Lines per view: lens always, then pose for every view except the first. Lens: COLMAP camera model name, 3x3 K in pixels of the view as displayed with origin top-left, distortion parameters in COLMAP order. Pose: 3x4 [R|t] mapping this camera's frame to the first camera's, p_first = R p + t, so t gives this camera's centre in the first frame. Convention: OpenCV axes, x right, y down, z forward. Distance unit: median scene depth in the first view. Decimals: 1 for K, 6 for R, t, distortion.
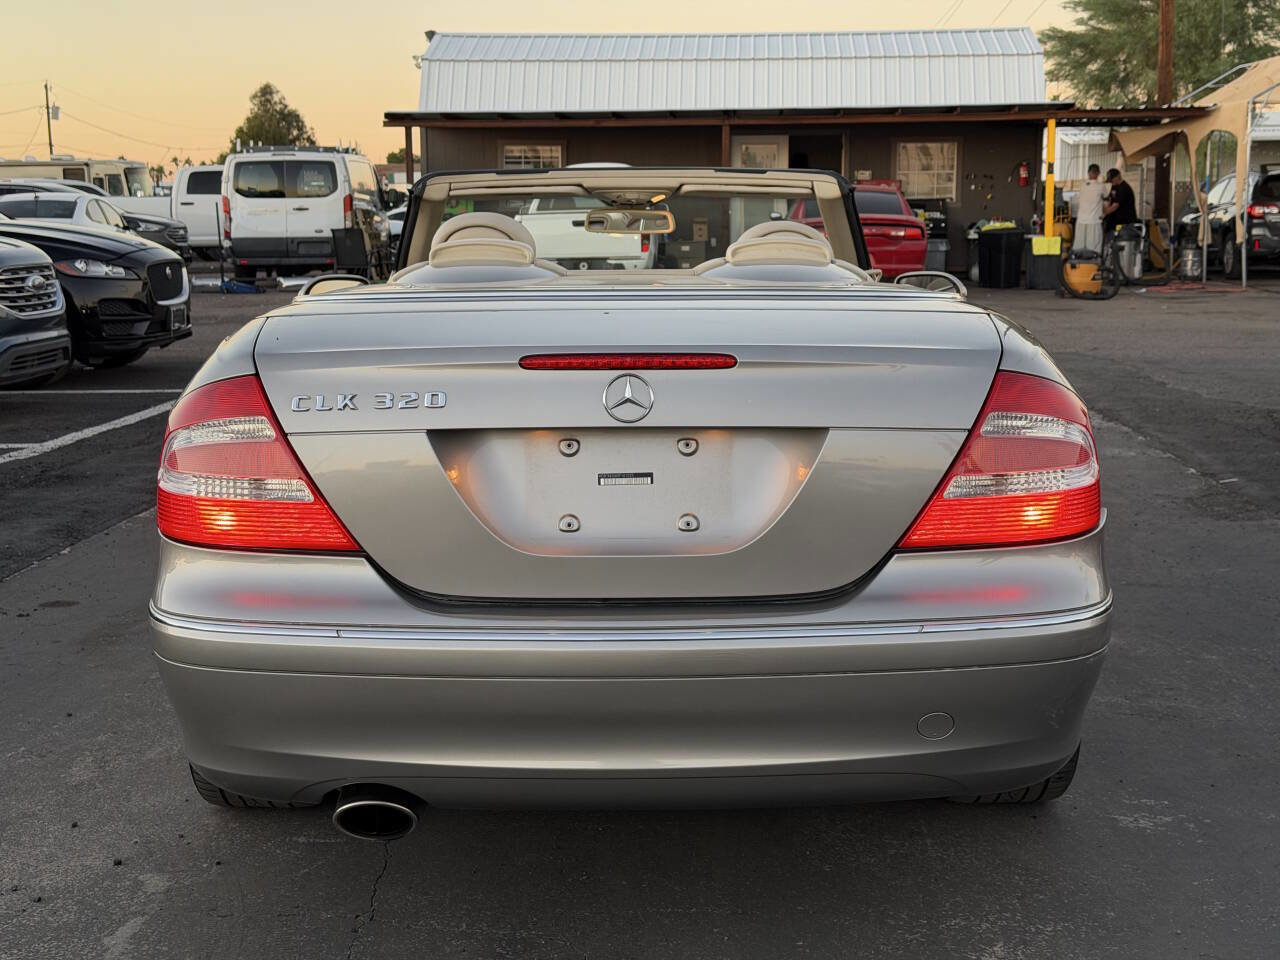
lens RADIAL K [[1774.6, 0, 640.0], [0, 1774.6, 480.0], [0, 0, 1]] dist [0.200773, -0.475900]
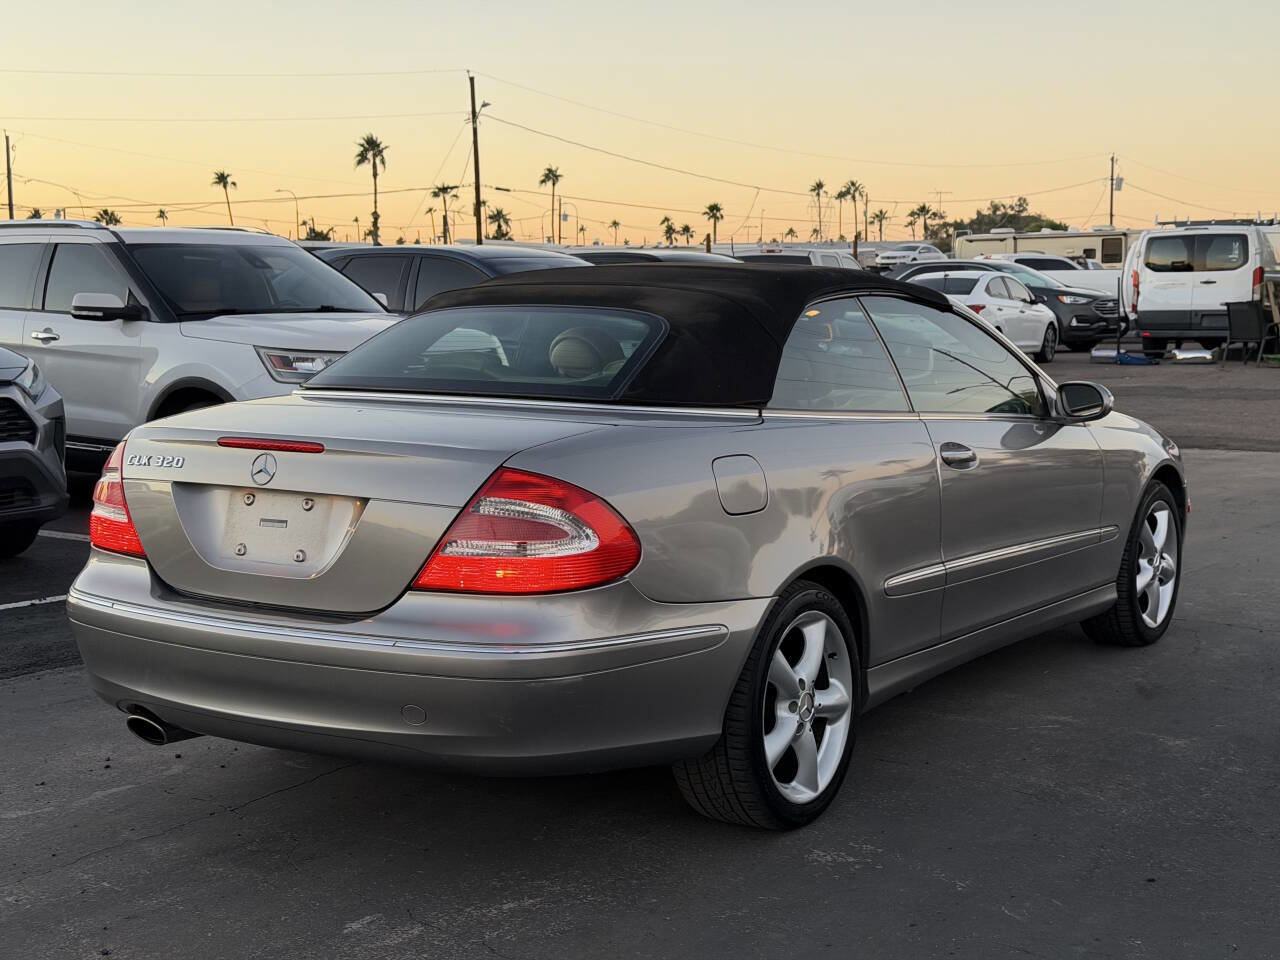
lens RADIAL K [[1774.6, 0, 640.0], [0, 1774.6, 480.0], [0, 0, 1]] dist [0.200773, -0.475900]
pose [[0.831050, 0.064365, -0.552460, 0.113852], [-0.083486, 0.996464, -0.009491, -0.005126], [0.549896, 0.054010, 0.833485, -0.008741]]
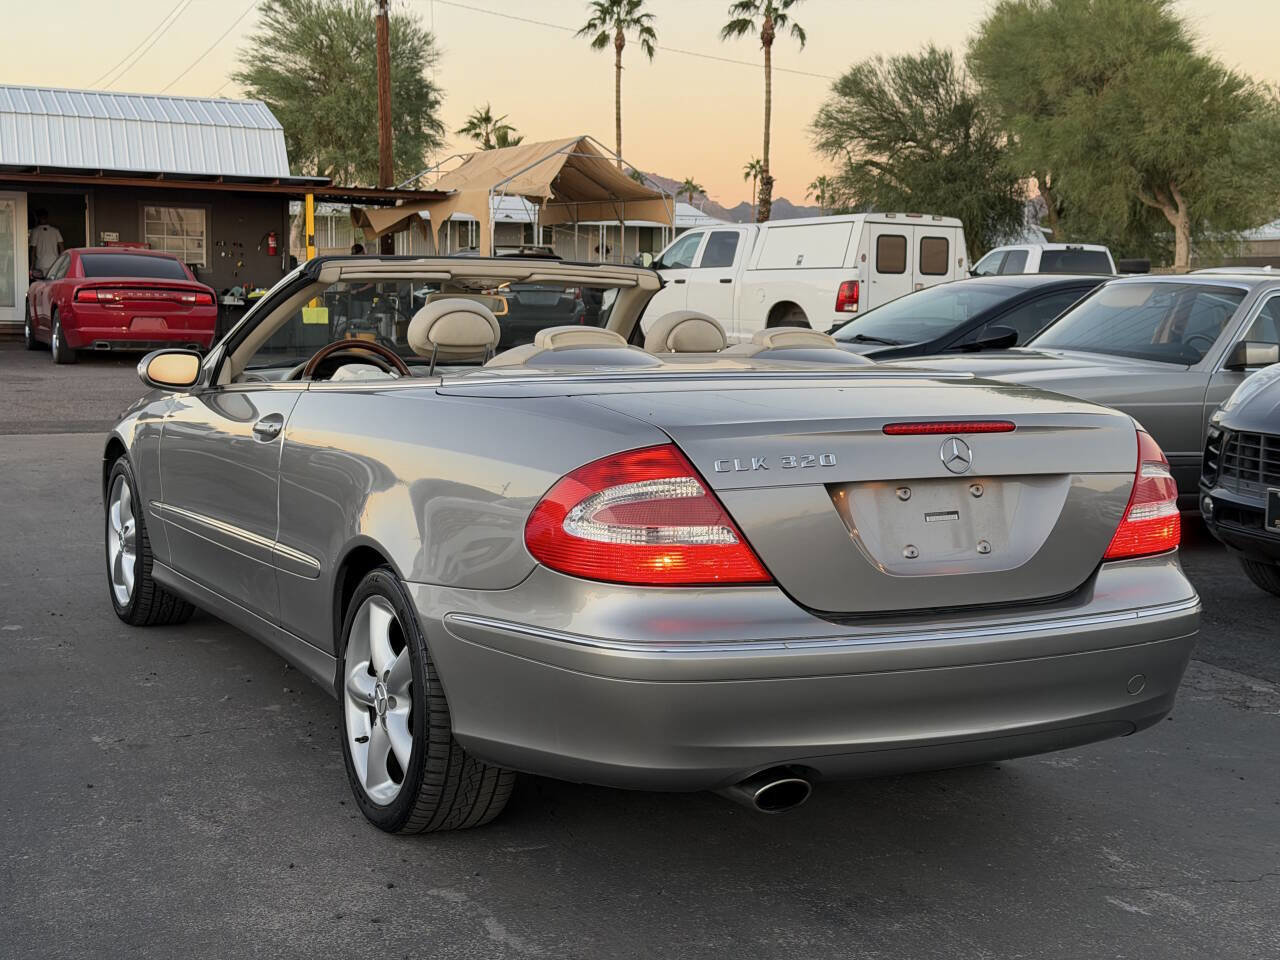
lens RADIAL K [[1770.9, 0, 641.9], [0, 1770.9, 487.9], [0, 0, 1]] dist [0.201283, -0.460120]
pose [[0.887602, -0.028573, 0.459724, -0.086211], [0.042502, 0.998897, -0.019977, -0.000513], [-0.458645, 0.037271, 0.887837, -0.007986]]
